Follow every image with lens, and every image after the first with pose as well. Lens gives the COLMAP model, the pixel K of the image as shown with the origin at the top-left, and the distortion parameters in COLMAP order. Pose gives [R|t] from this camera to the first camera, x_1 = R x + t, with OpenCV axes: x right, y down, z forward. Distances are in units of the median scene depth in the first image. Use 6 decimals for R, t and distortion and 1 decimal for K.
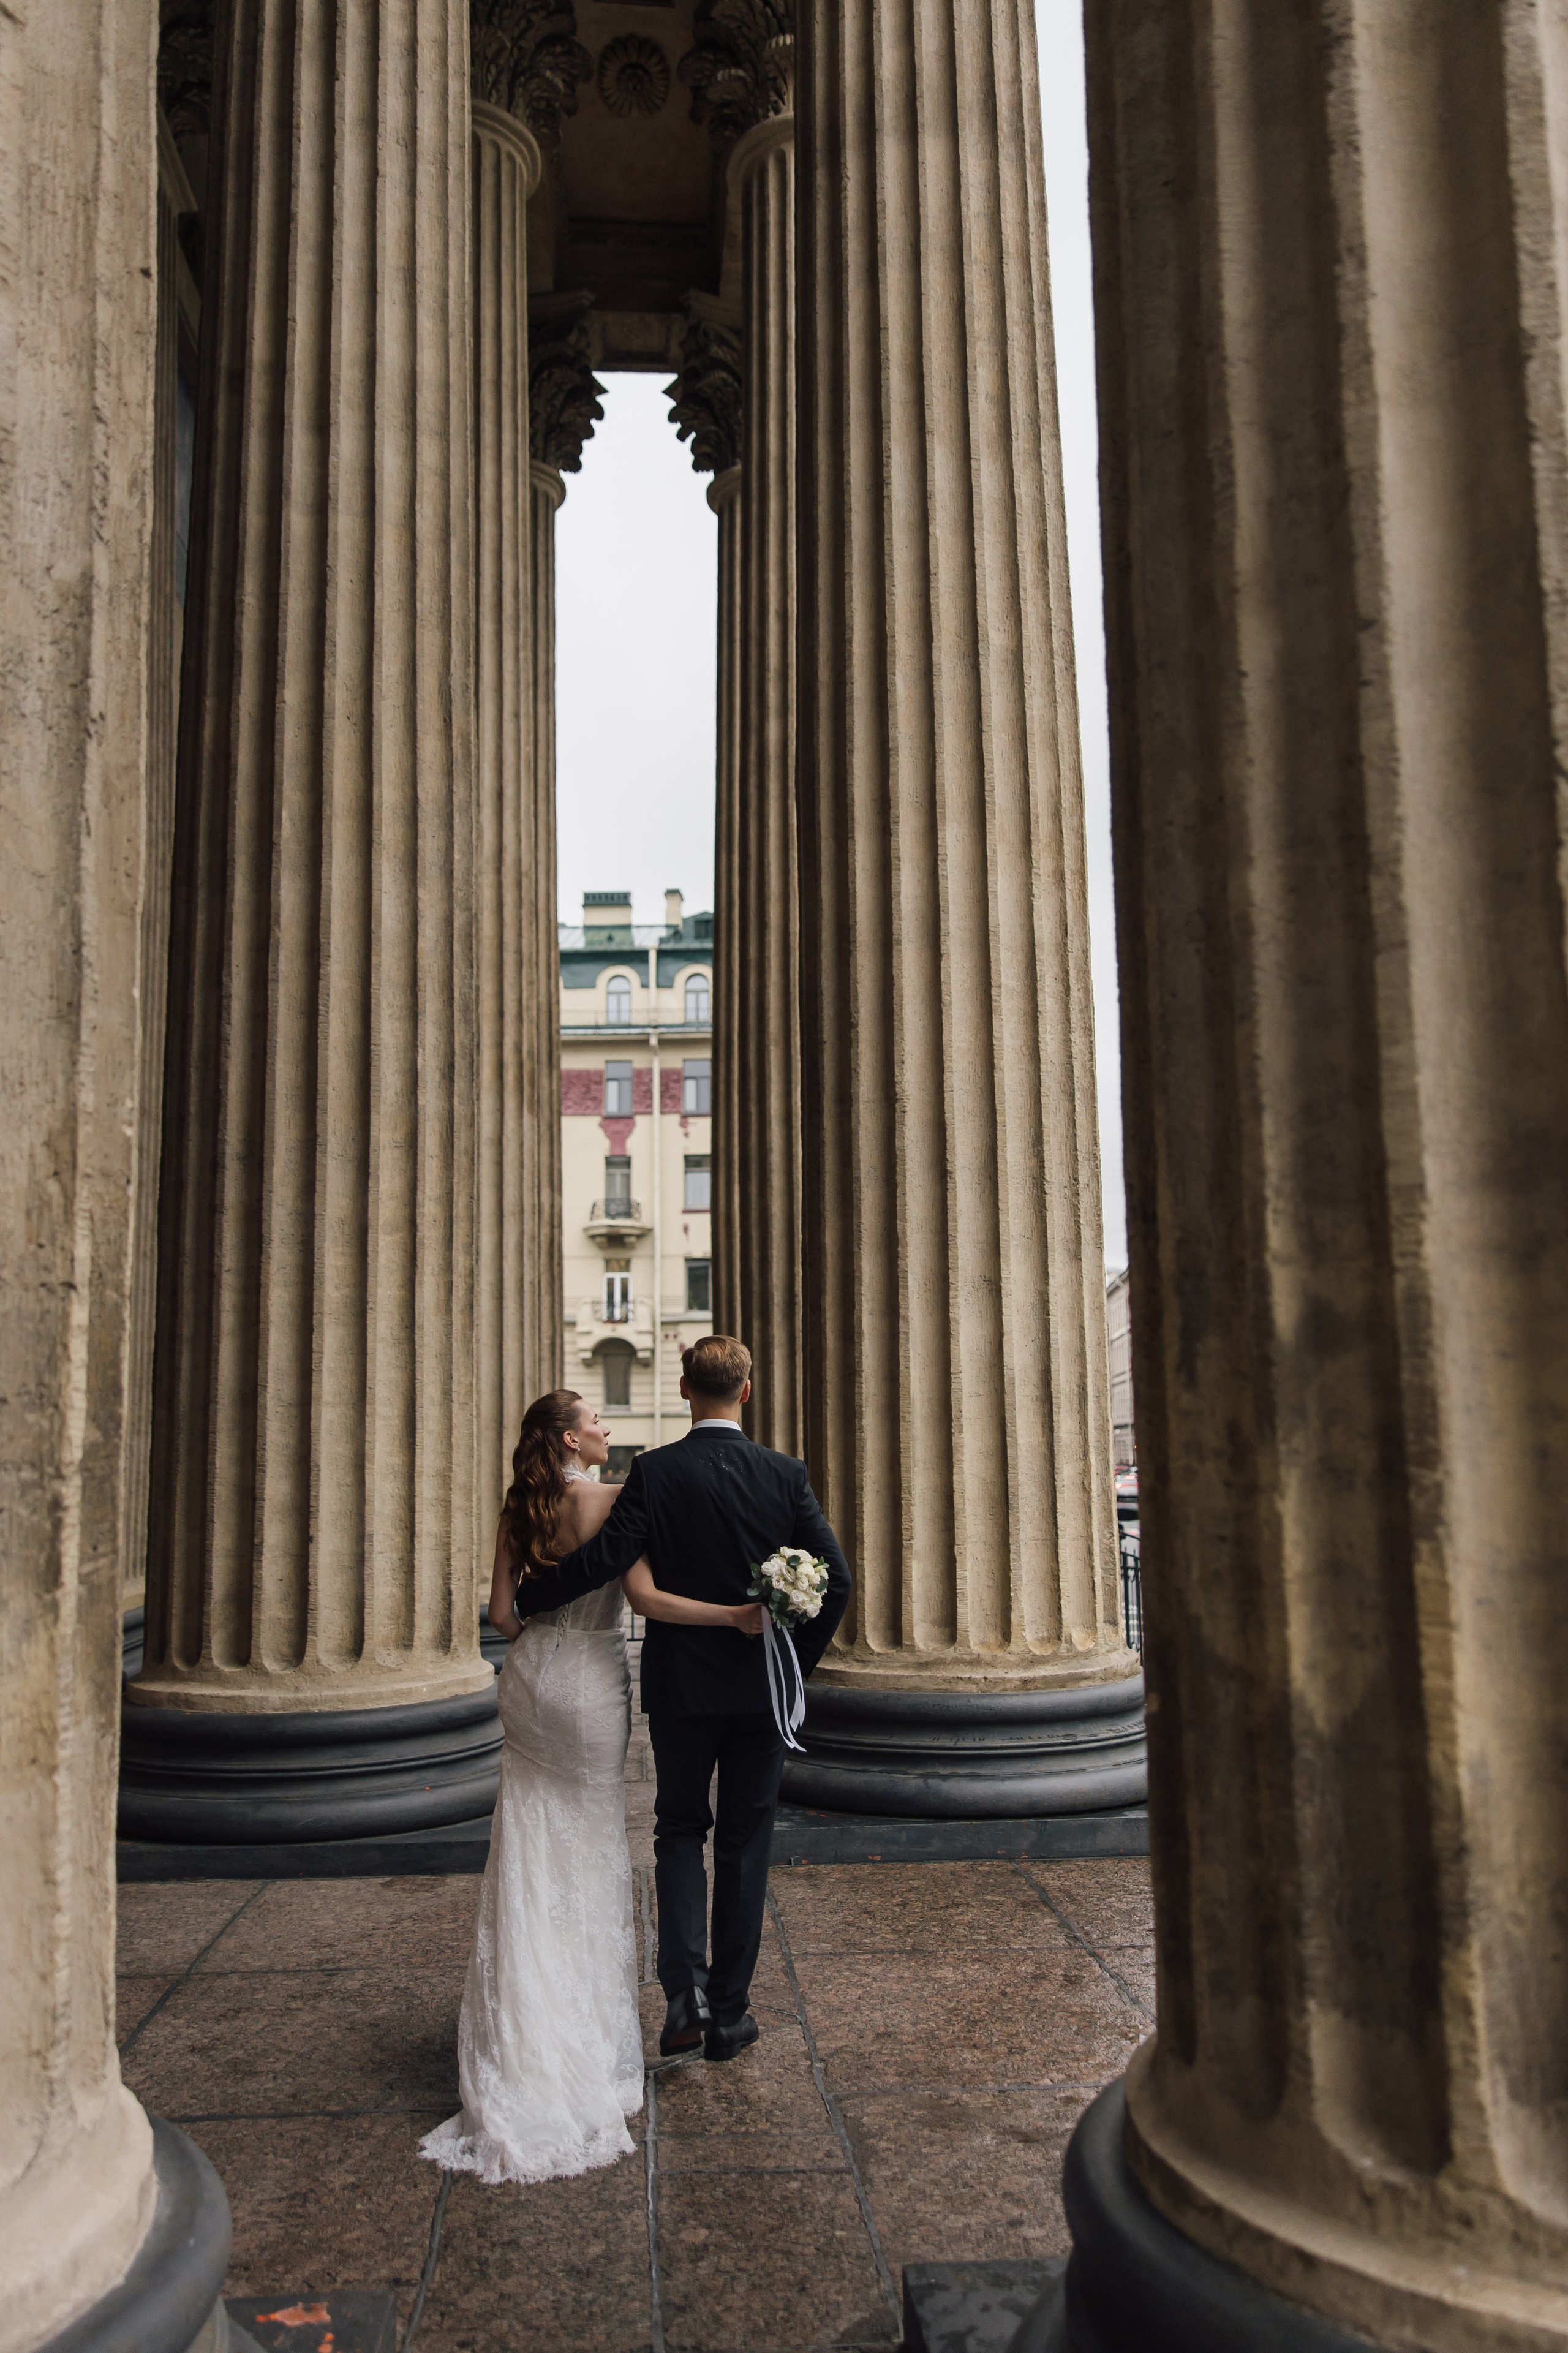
lens RADIAL K [[1884.3, 0, 755.8], [0, 1884.3, 1184.1], [0, 0, 1]] dist [0.000540, 0.001316]
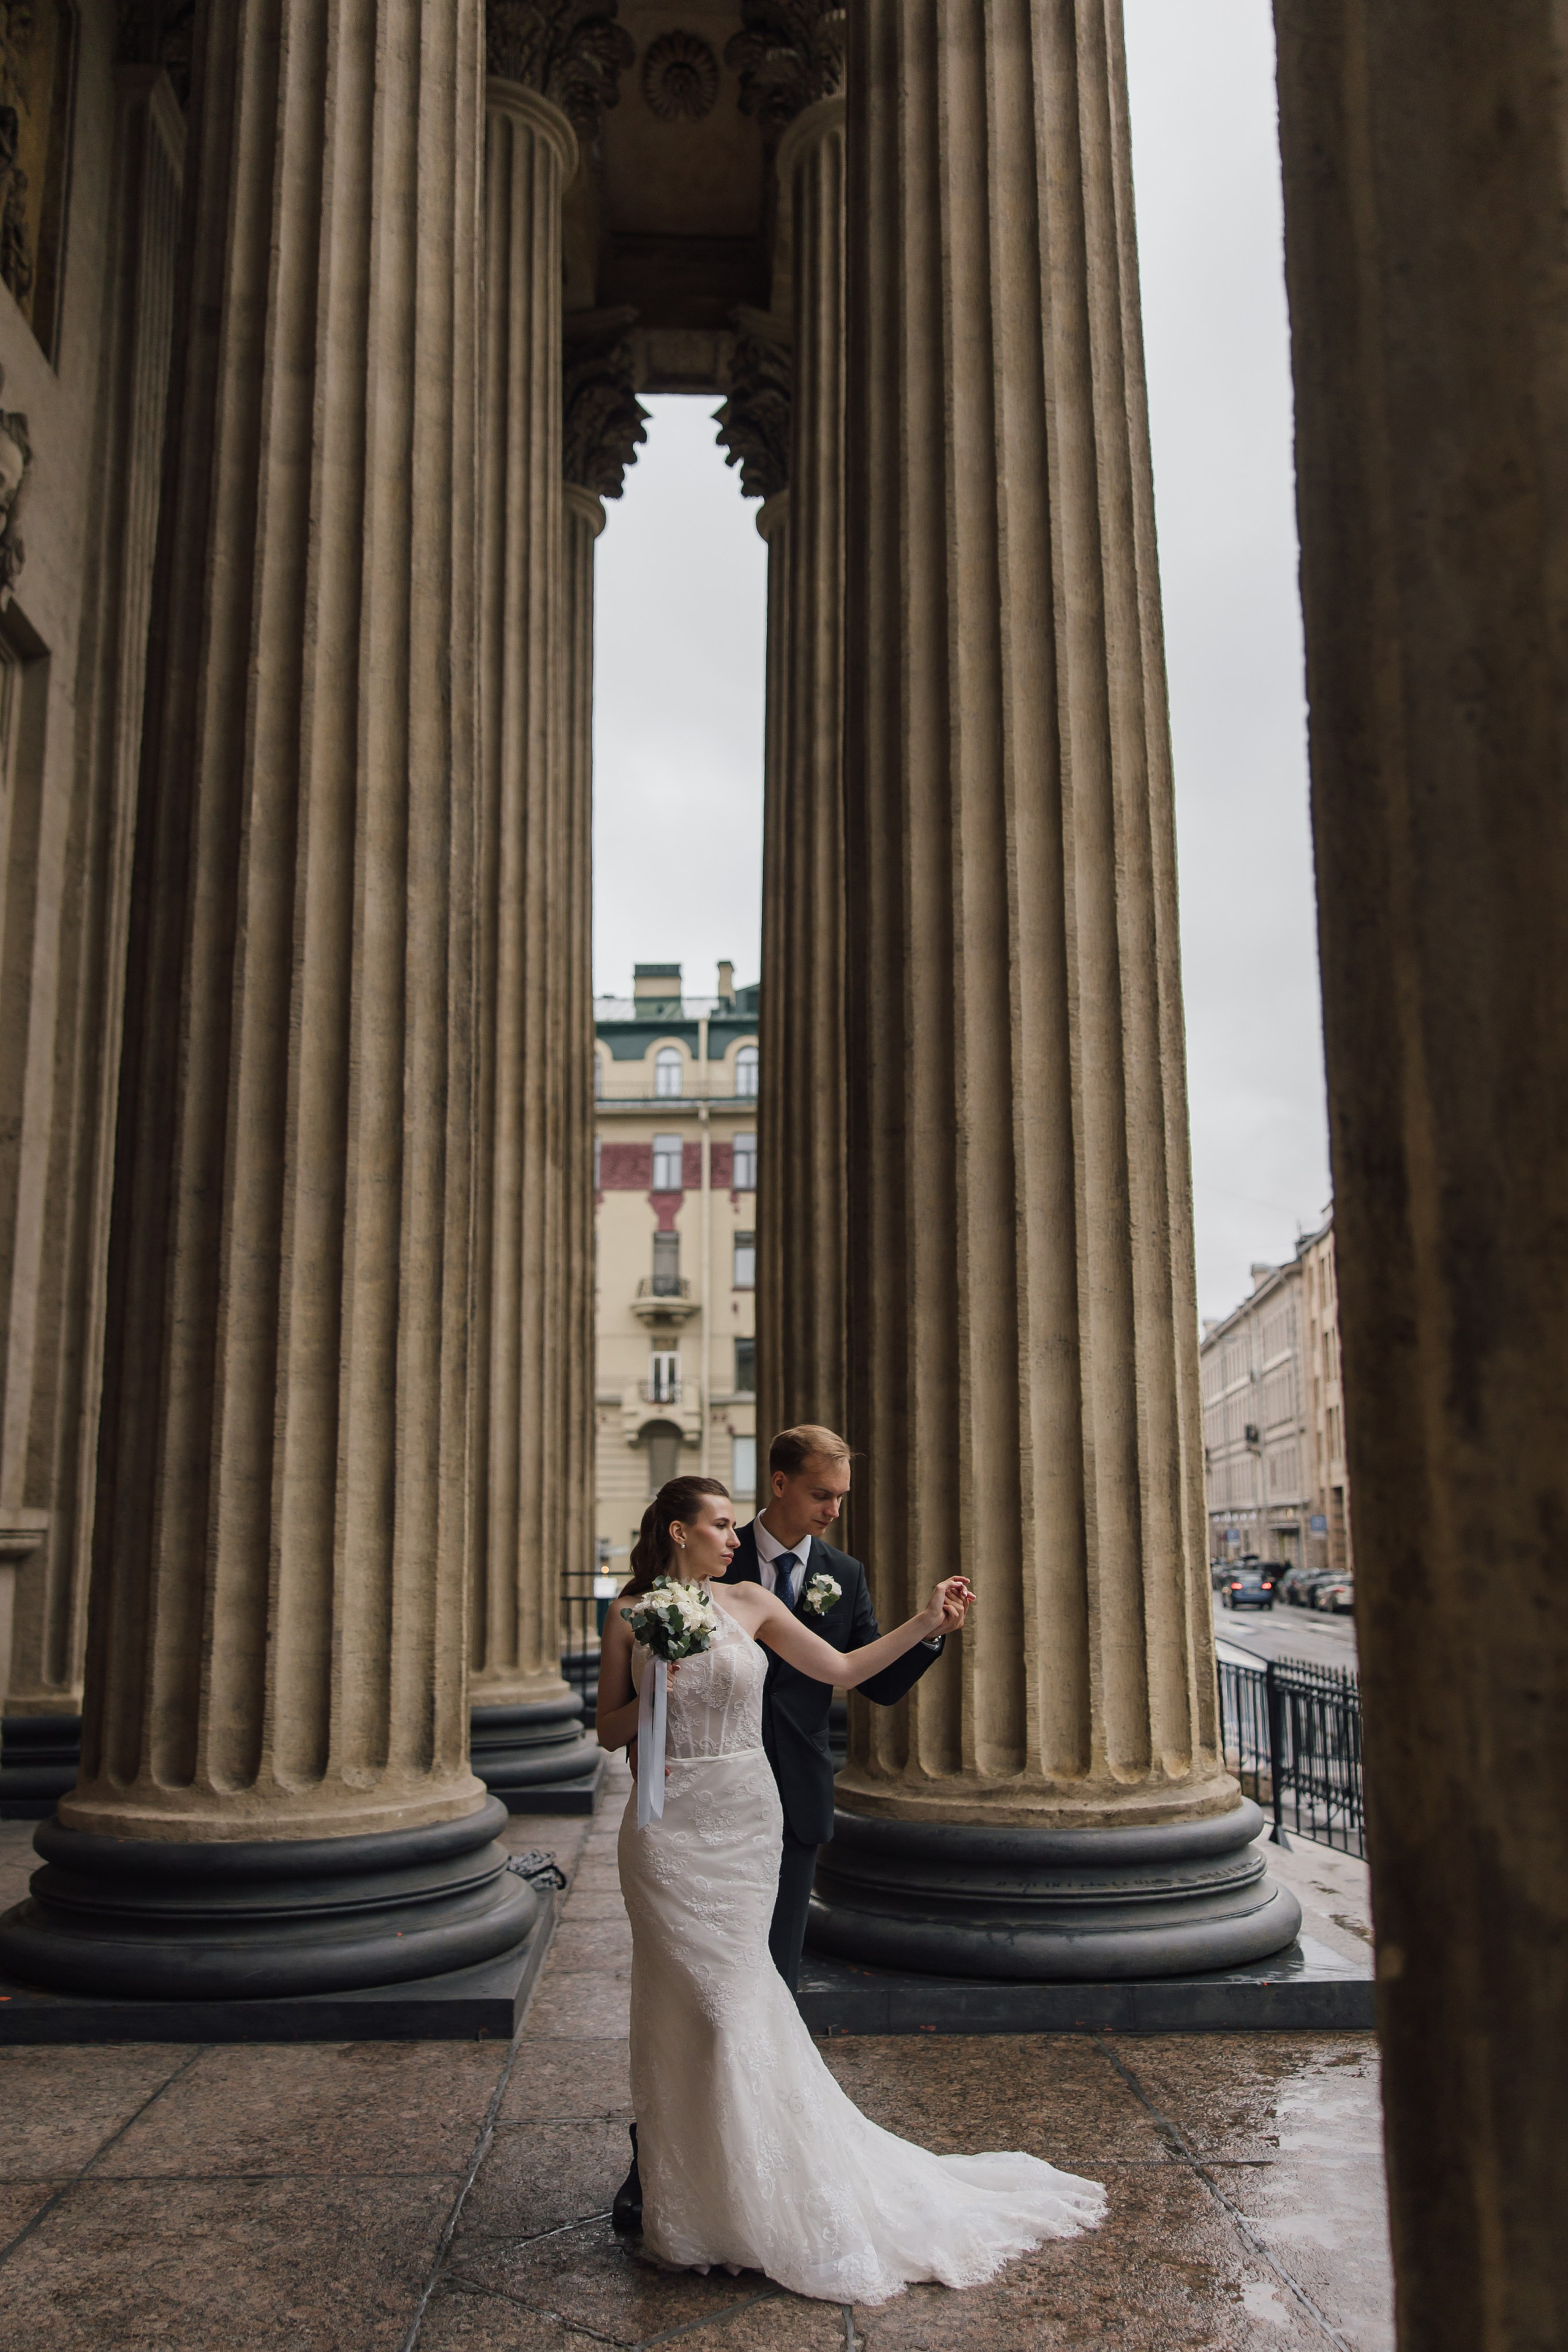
lens RADIAL K [[1904.6, 0, 761.4], [0, 1904.6, 1210.5], [0, 0, 1]] dist [0.005401, 0.000669]
pose [[0.999660, 0.005933, -0.025383, 0.007331], [-0.006676, 0.999549, -0.029271, 0.017578], [0.025198, 0.029430, 0.999249, 0.123948]]
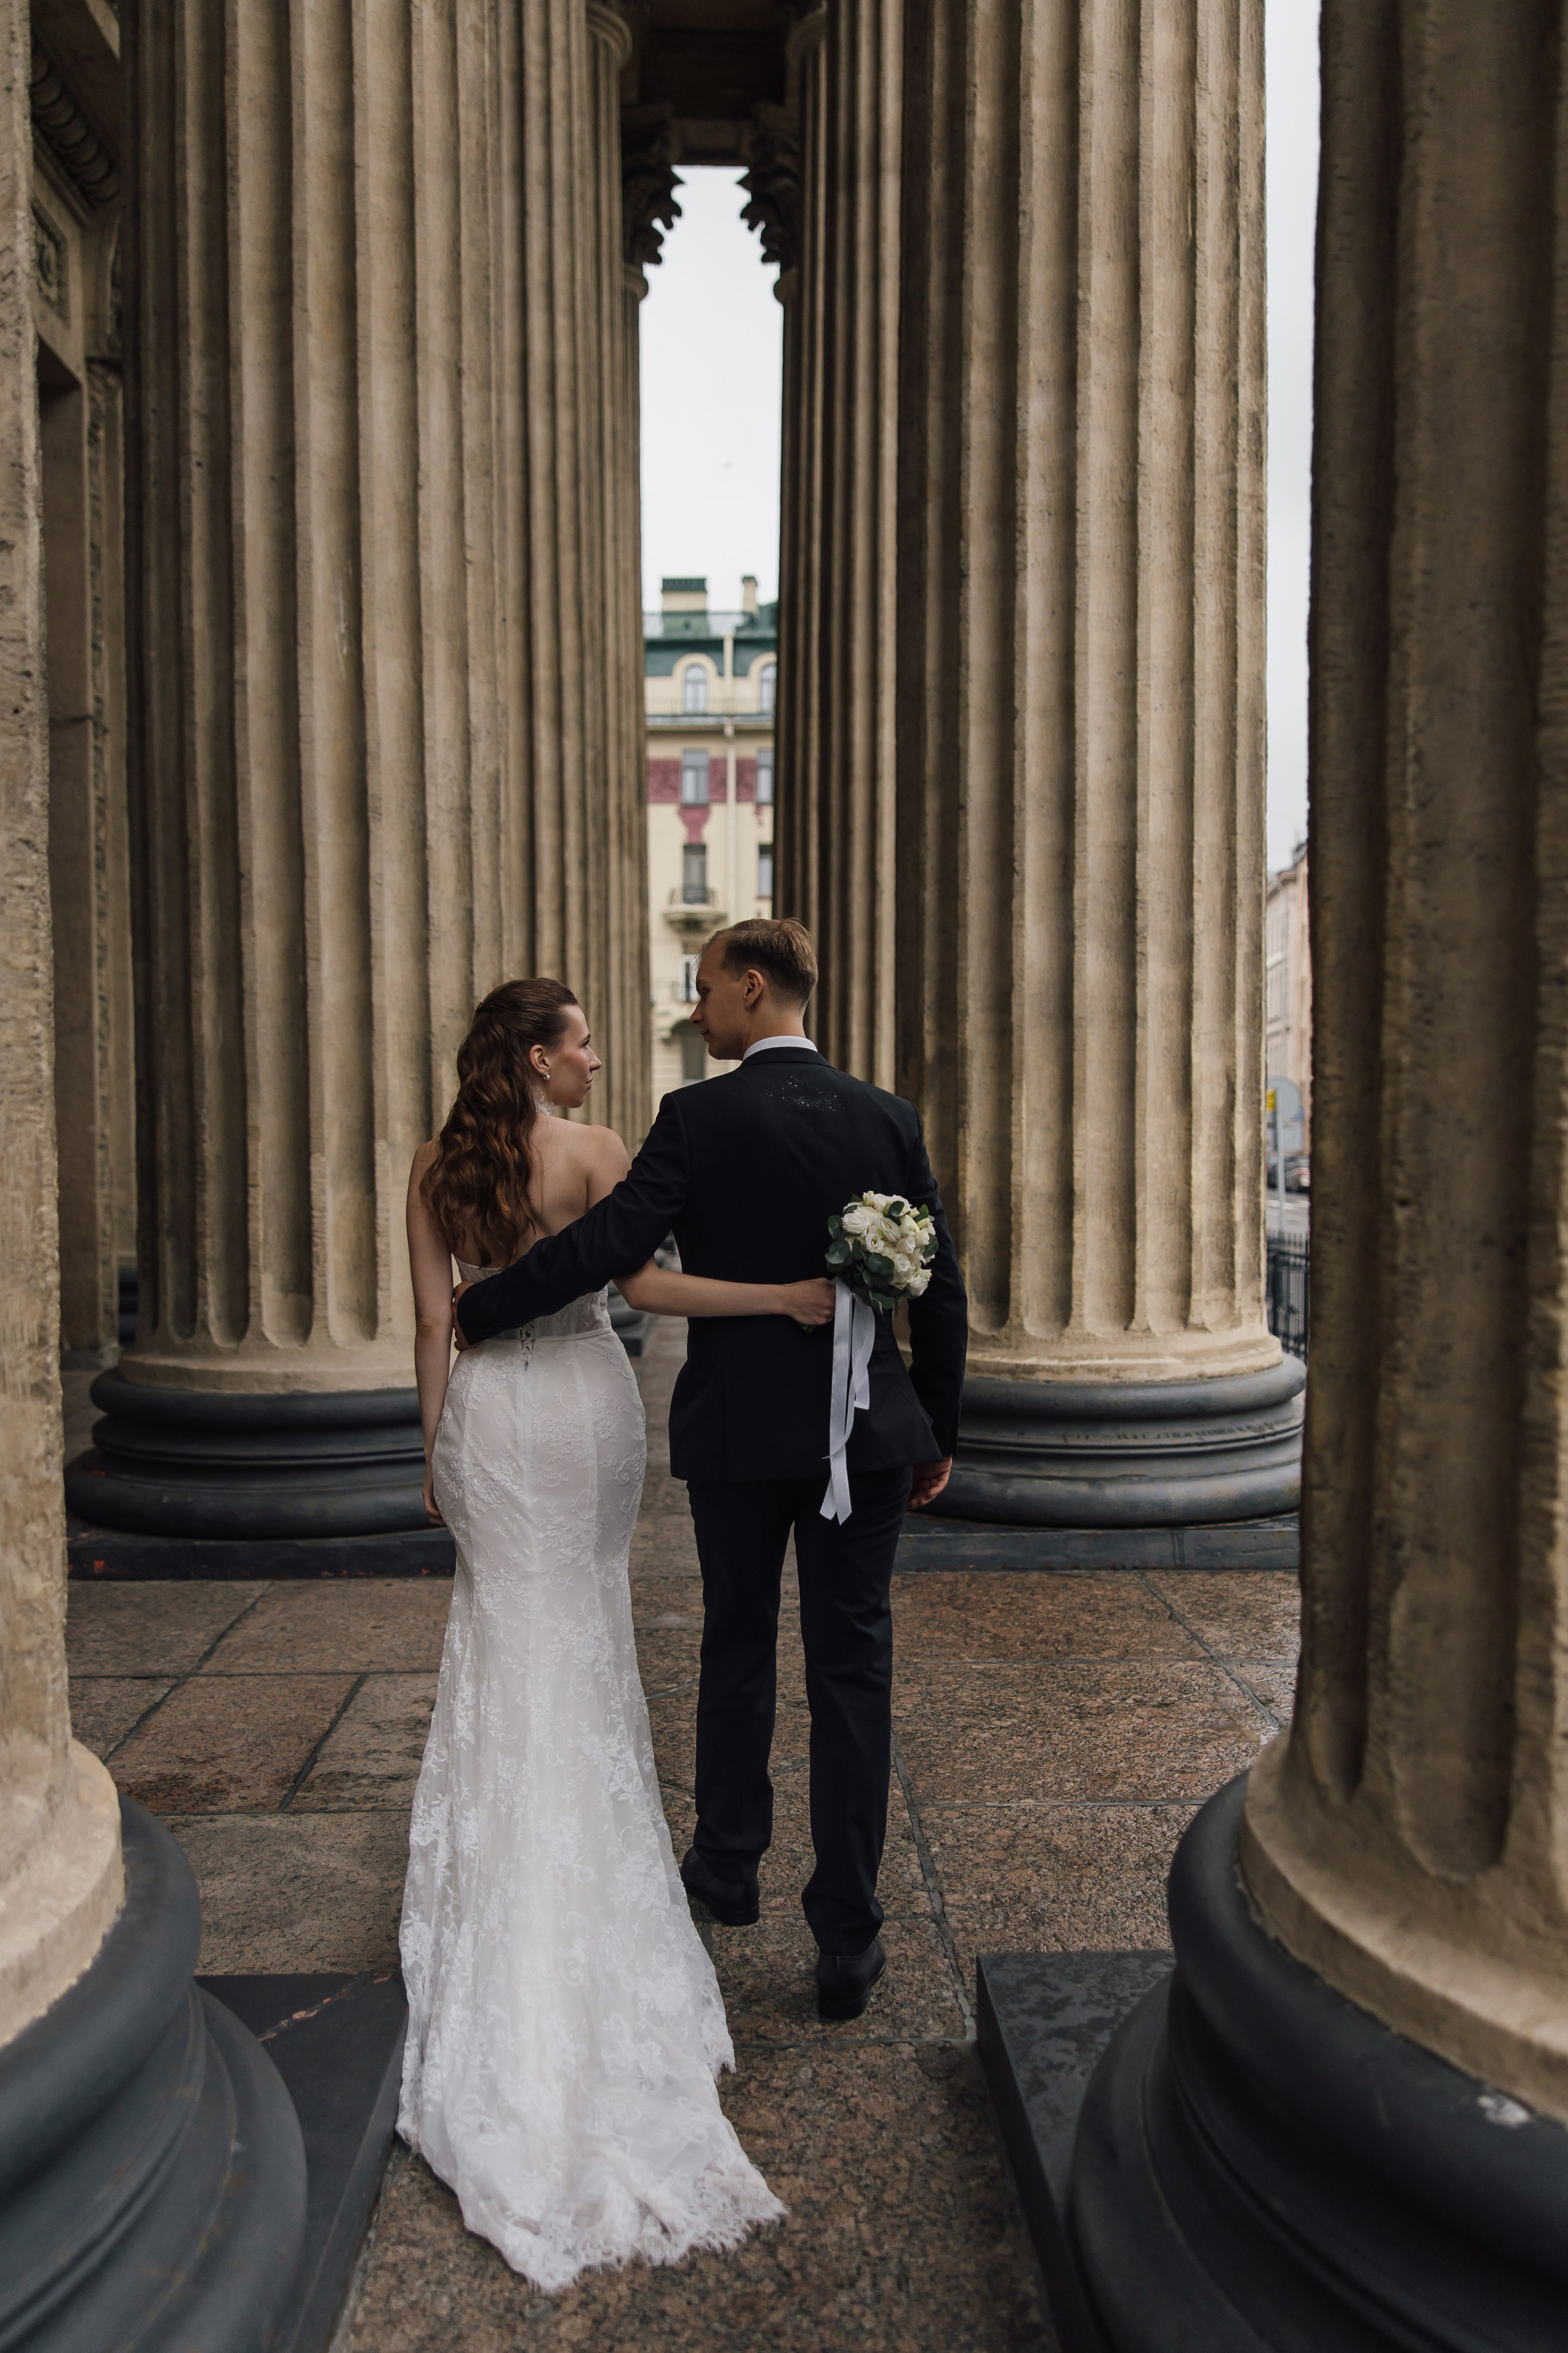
lens RADIAL K [[1905.3, 0, 761.4], [0, 1905.3, 1211.1], [0, 0, 1]] dist [0.005401, 0.000669]
pose [[0.999235, 0.013570, -0.036672, 0.038953], [-0.006622, 0.983033, 0.183309, -0.063785], [0.038537, -0.182926, 0.982371, -0.544061]]
